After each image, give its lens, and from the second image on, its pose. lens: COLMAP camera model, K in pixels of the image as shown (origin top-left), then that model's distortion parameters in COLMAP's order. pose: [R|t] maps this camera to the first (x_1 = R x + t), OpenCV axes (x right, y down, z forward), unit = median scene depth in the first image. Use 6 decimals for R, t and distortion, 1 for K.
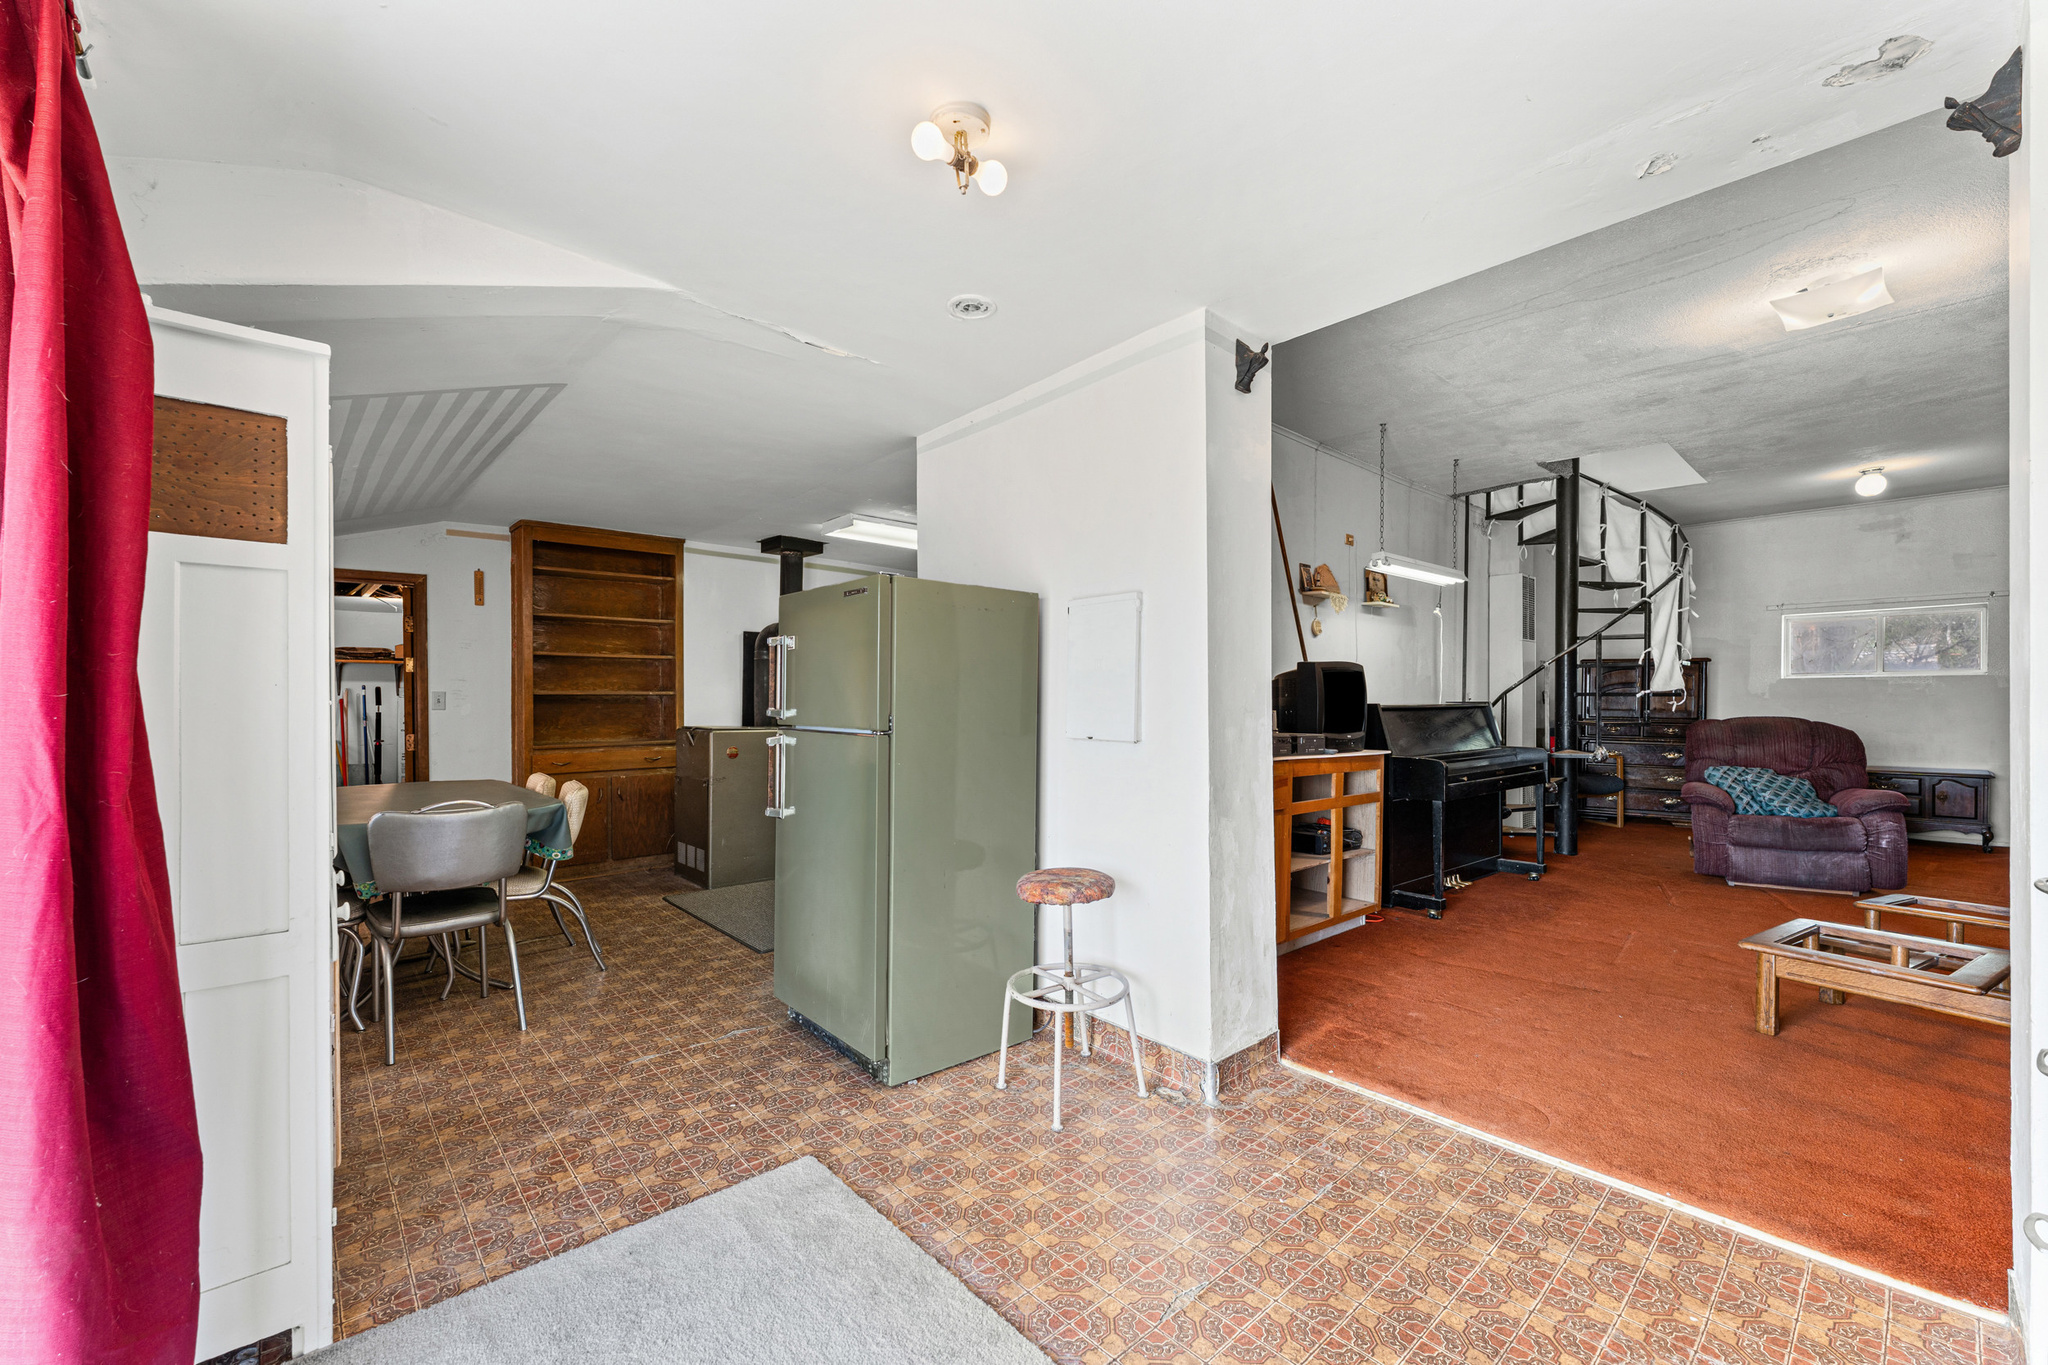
lens RADIAL K [[822.4, 0, 1017.5], [0, 822.4, 702.4], [0, 0, 1]] dist [-0.001995, -0.000840]
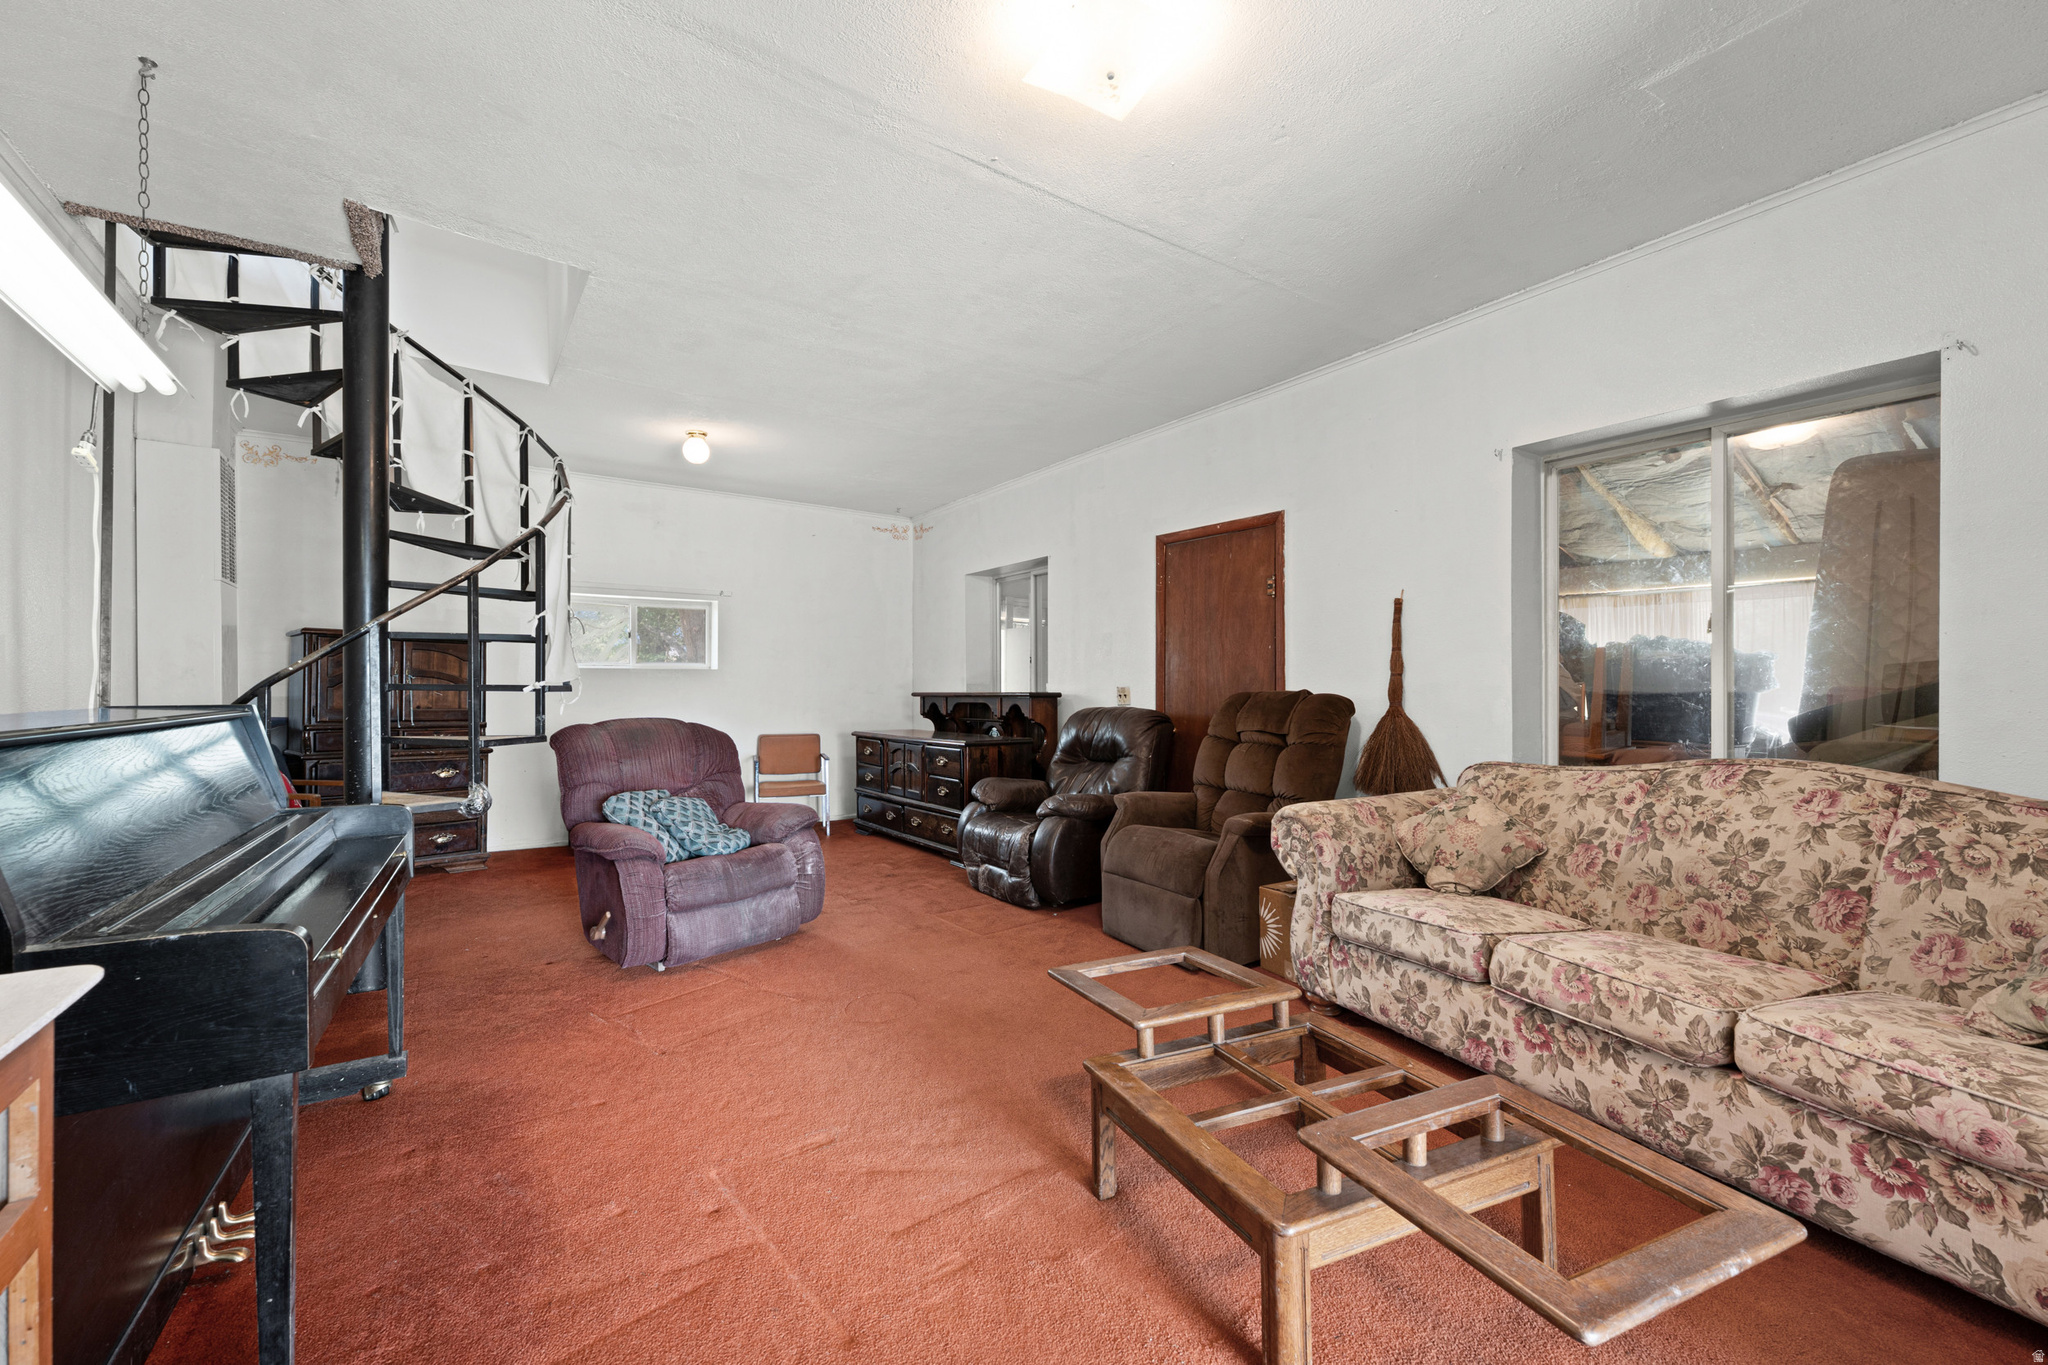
lens RADIAL K [[822.4, 0, 1017.5], [0, 822.4, 702.4], [0, 0, 1]] dist [-0.001995, -0.000840]
pose [[0.124258, -0.014263, 0.992147, 0.192389], [0.000927, 0.999898, 0.014258, -0.006910], [-0.992250, -0.000852, 0.124258, 0.514160]]
